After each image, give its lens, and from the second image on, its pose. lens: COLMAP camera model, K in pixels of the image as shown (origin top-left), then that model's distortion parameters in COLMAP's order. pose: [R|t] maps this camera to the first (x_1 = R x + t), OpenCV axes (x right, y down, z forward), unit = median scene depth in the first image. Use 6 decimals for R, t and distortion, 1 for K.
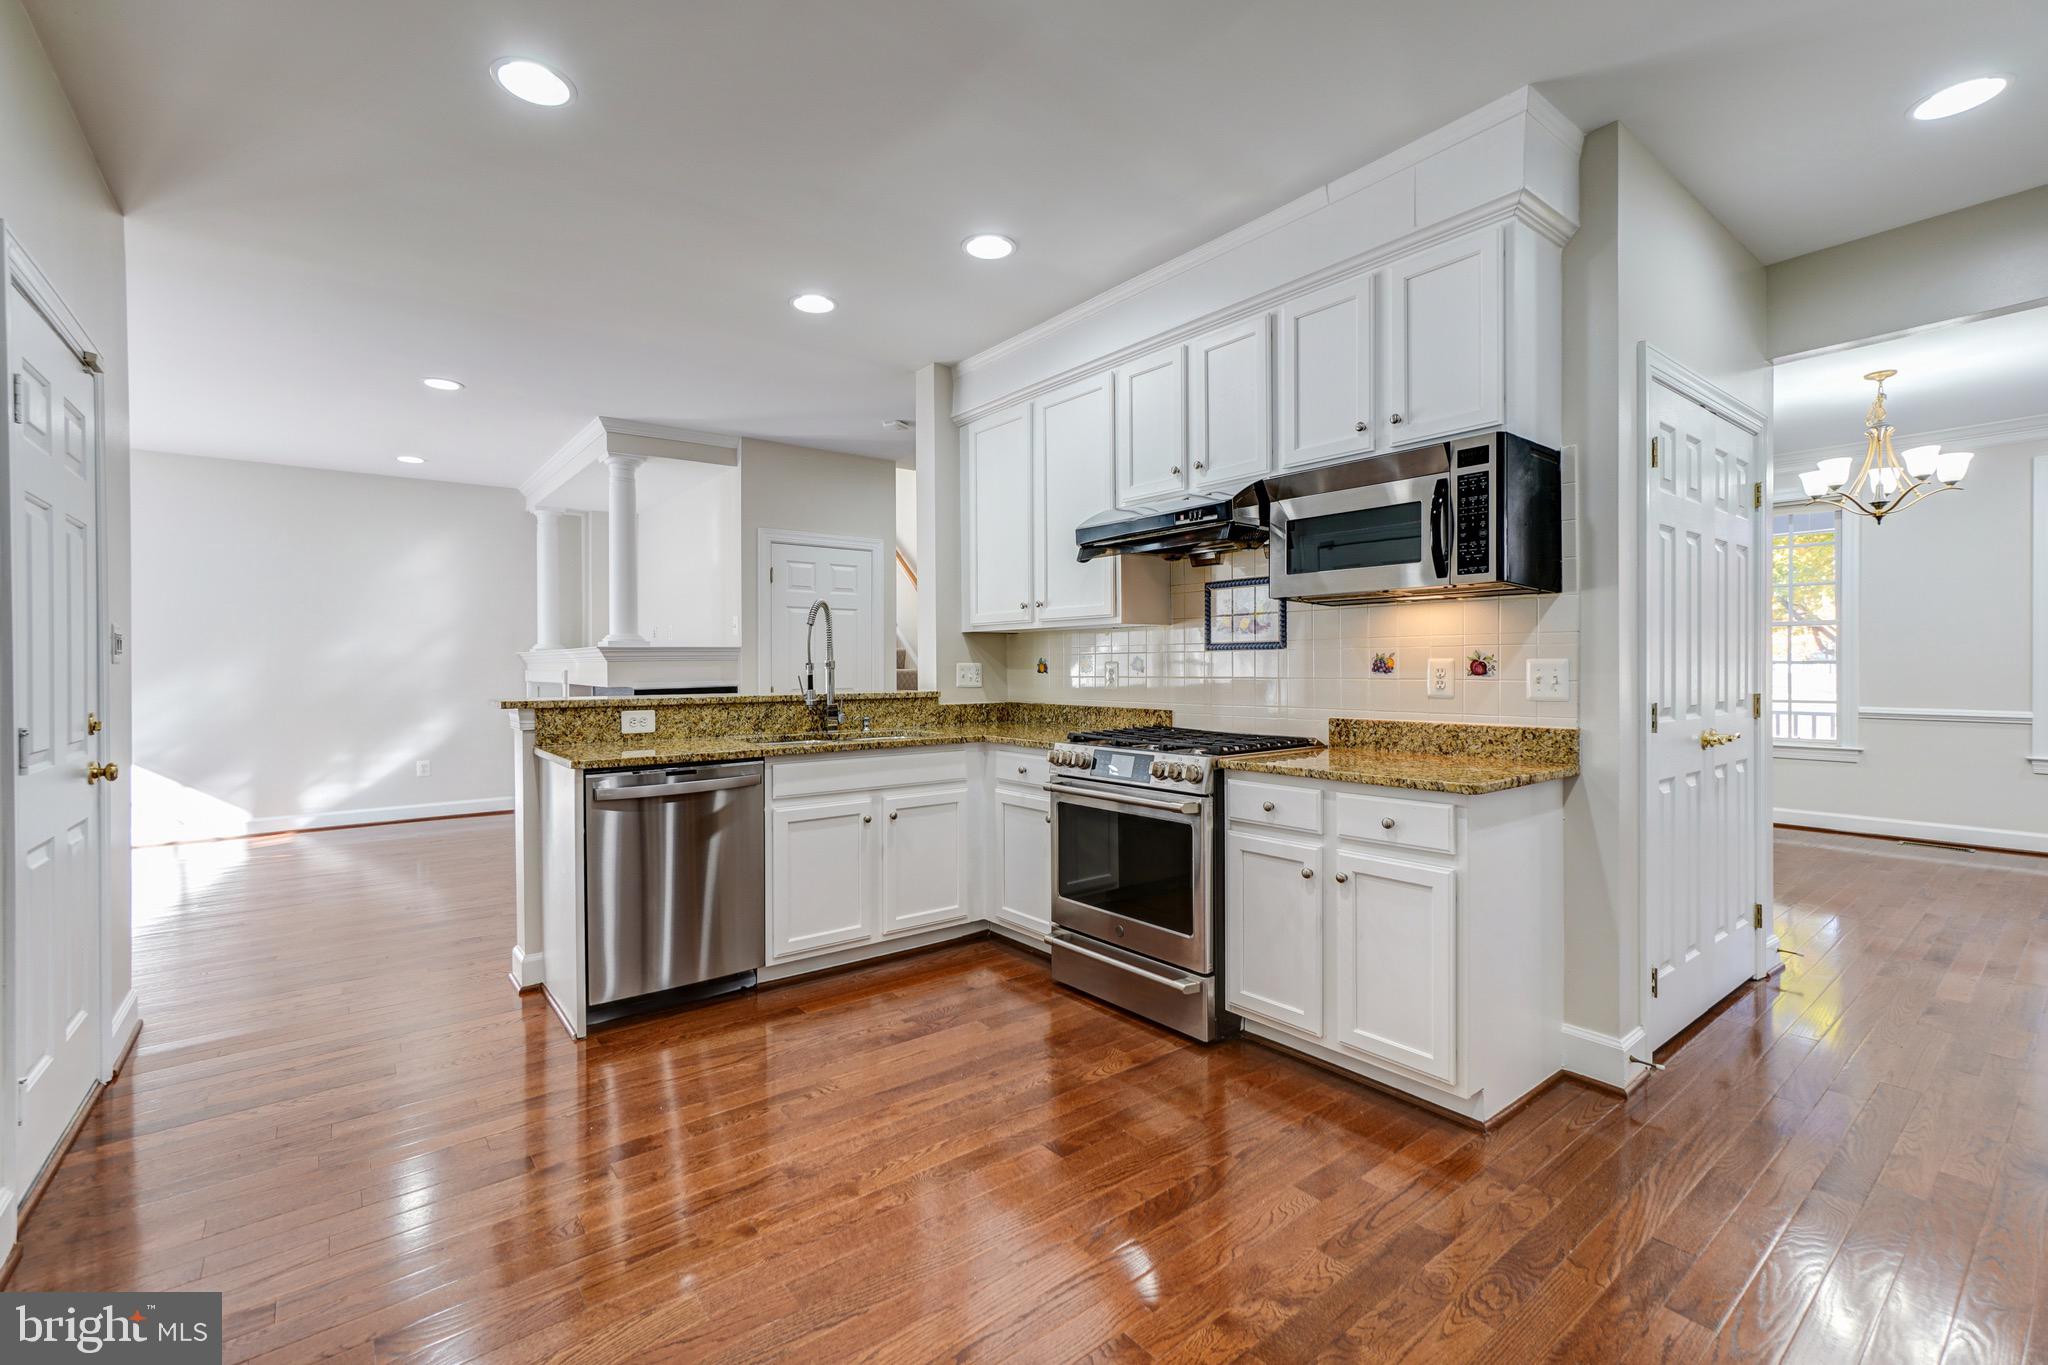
lens RADIAL K [[890.3, 0, 1012.8], [0, 890.3, 669.5], [0, 0, 1]] dist [-0.013076, 0.012853]
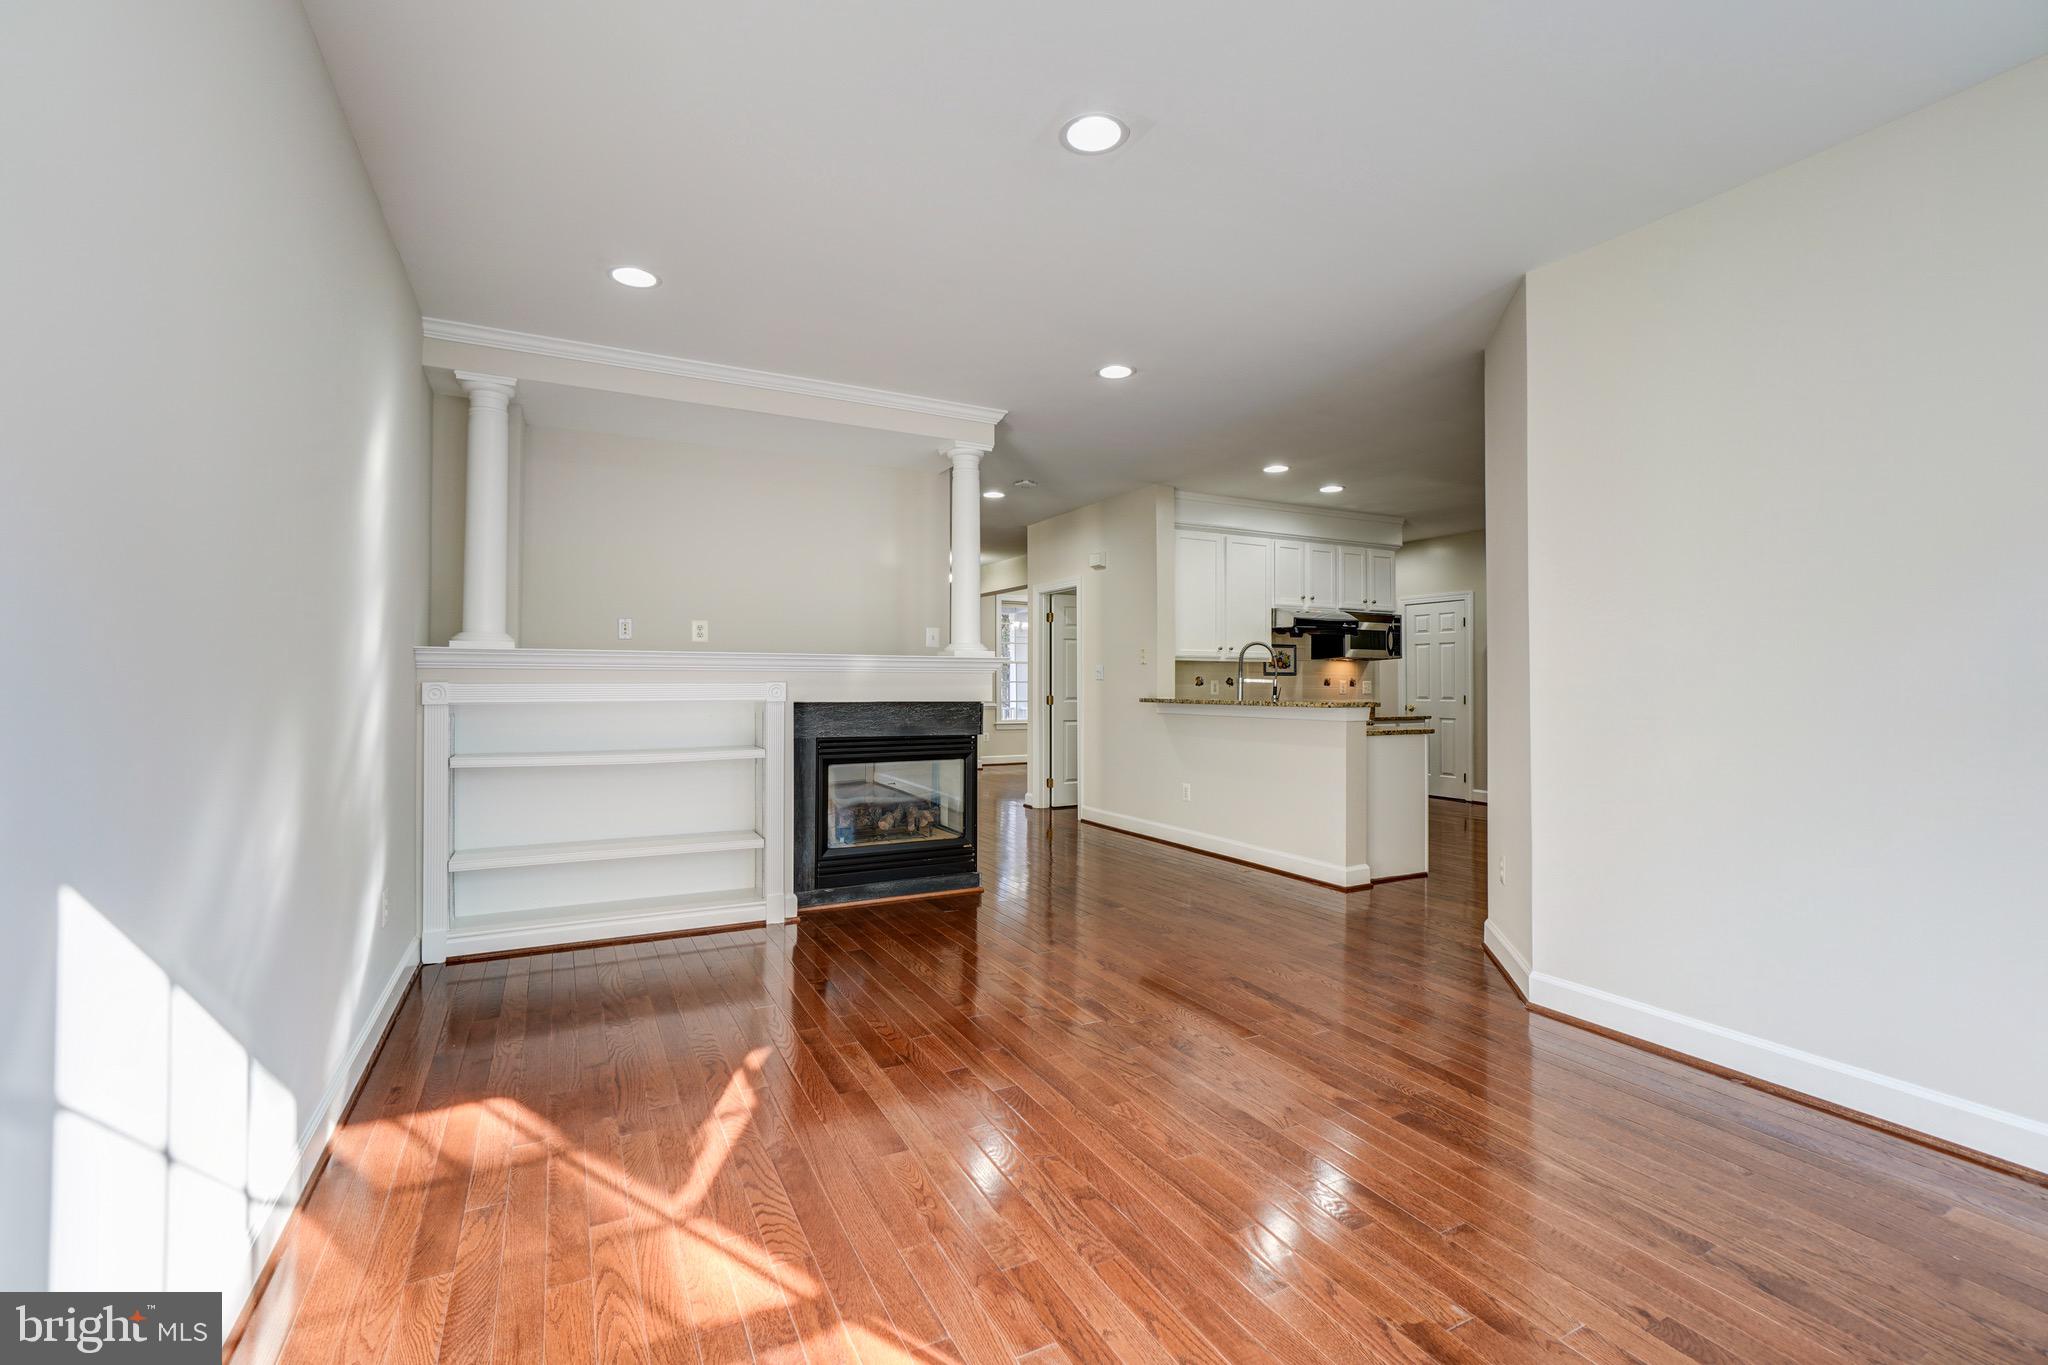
lens RADIAL K [[890.3, 0, 1012.8], [0, 890.3, 669.5], [0, 0, 1]] dist [-0.013076, 0.012853]
pose [[0.180636, 0.014856, 0.983438, -2.249271], [-0.000445, 0.999887, -0.015023, -0.003741], [-0.983550, 0.002276, 0.180623, 1.359806]]
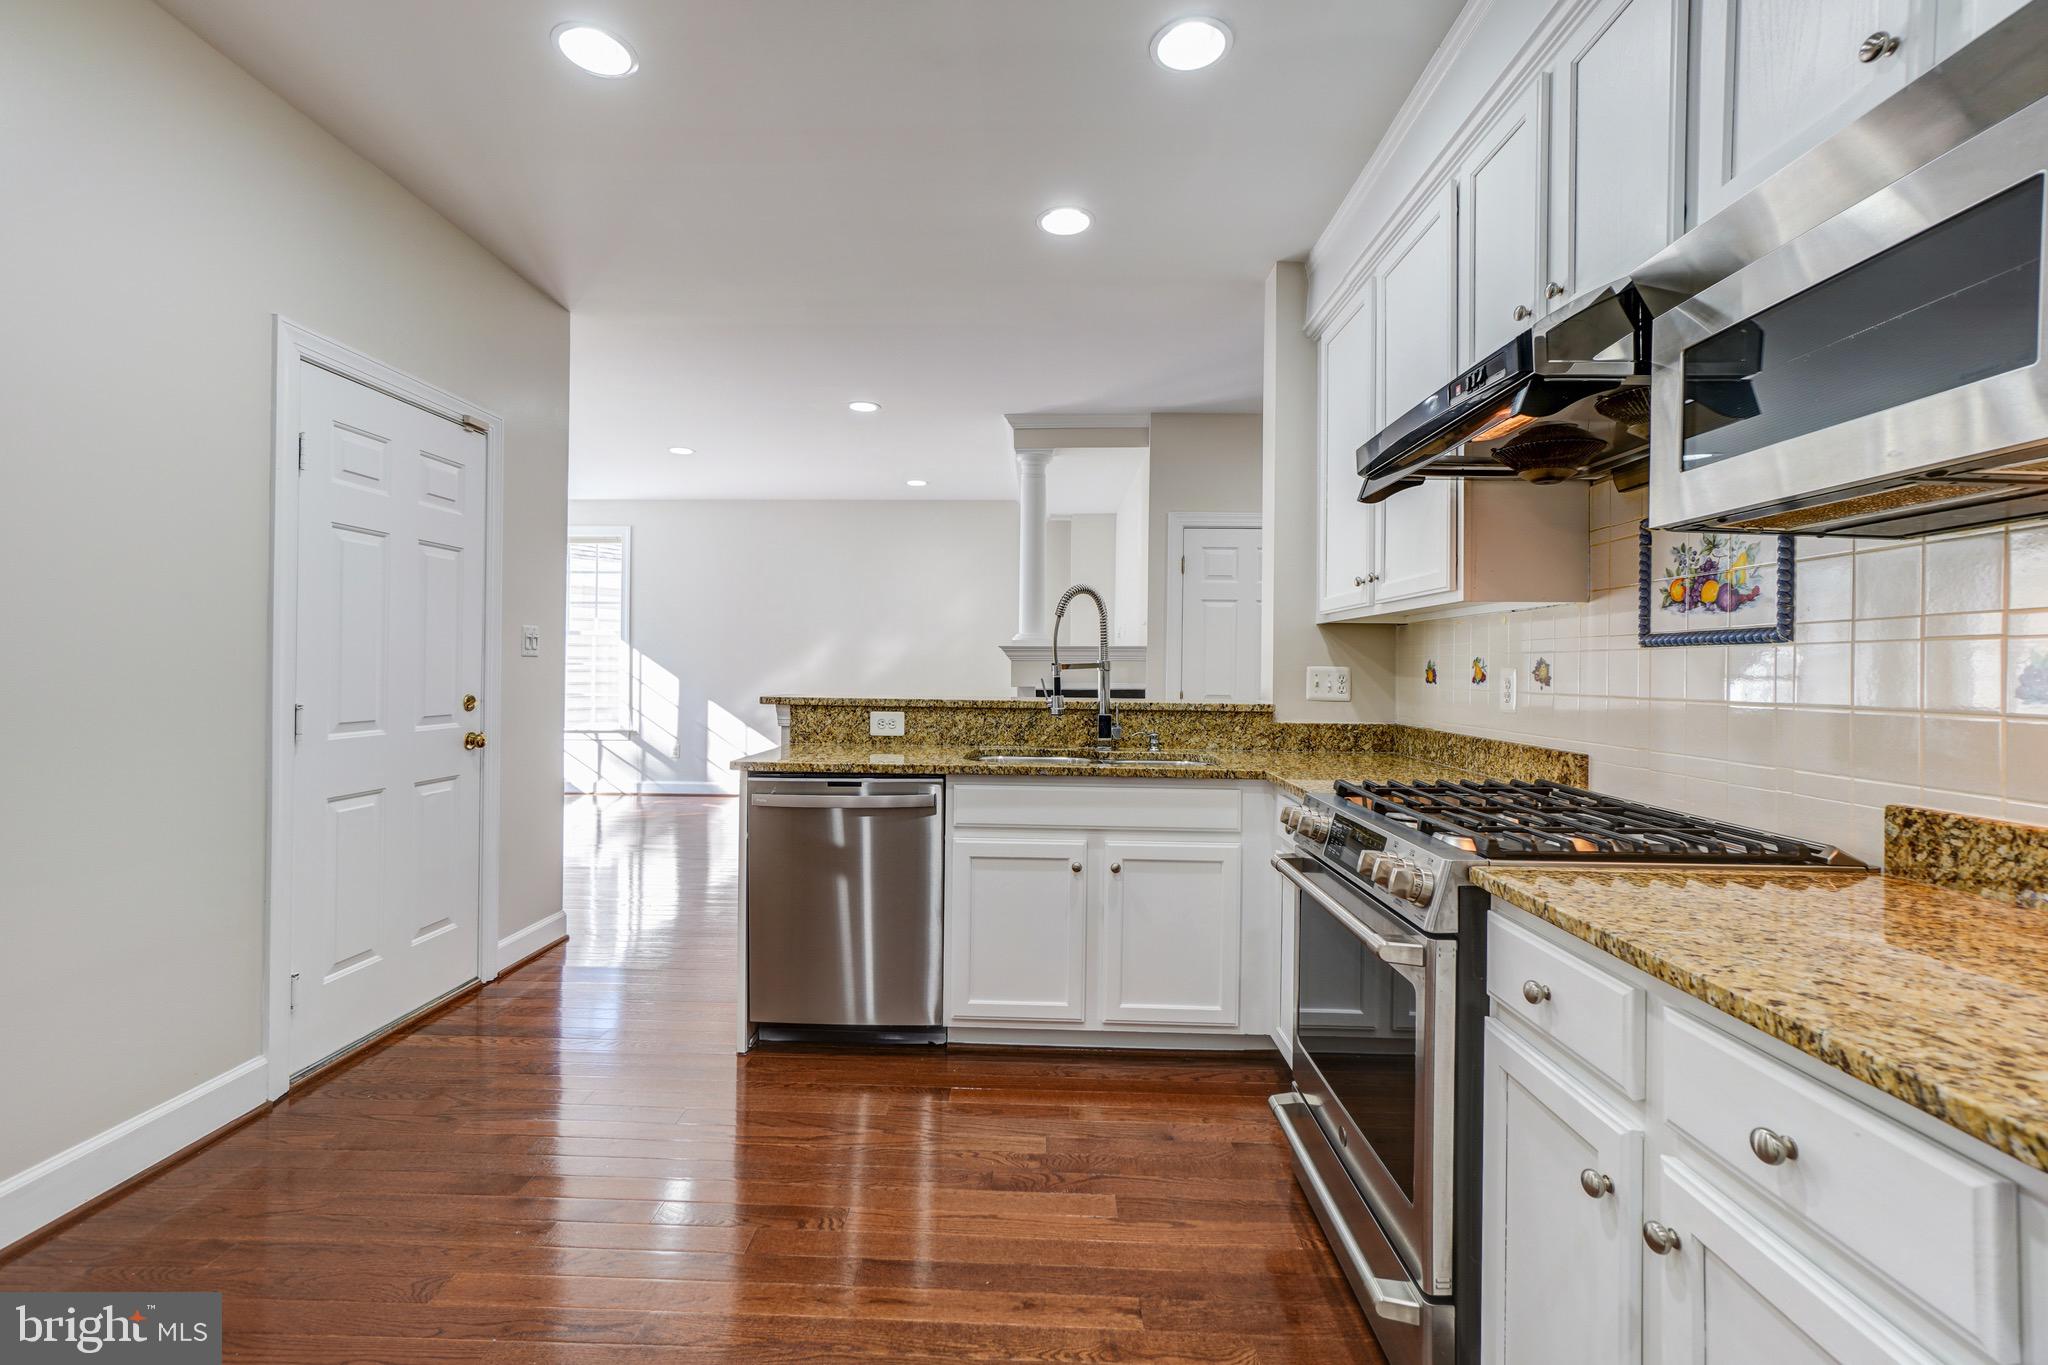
lens RADIAL K [[890.3, 0, 1012.8], [0, 890.3, 669.5], [0, 0, 1]] dist [-0.013076, 0.012853]
pose [[0.767927, 0.015587, -0.640348, 0.301217], [-0.018223, 0.999831, 0.002483, -0.002956], [0.640278, 0.009762, 0.768081, 0.400403]]
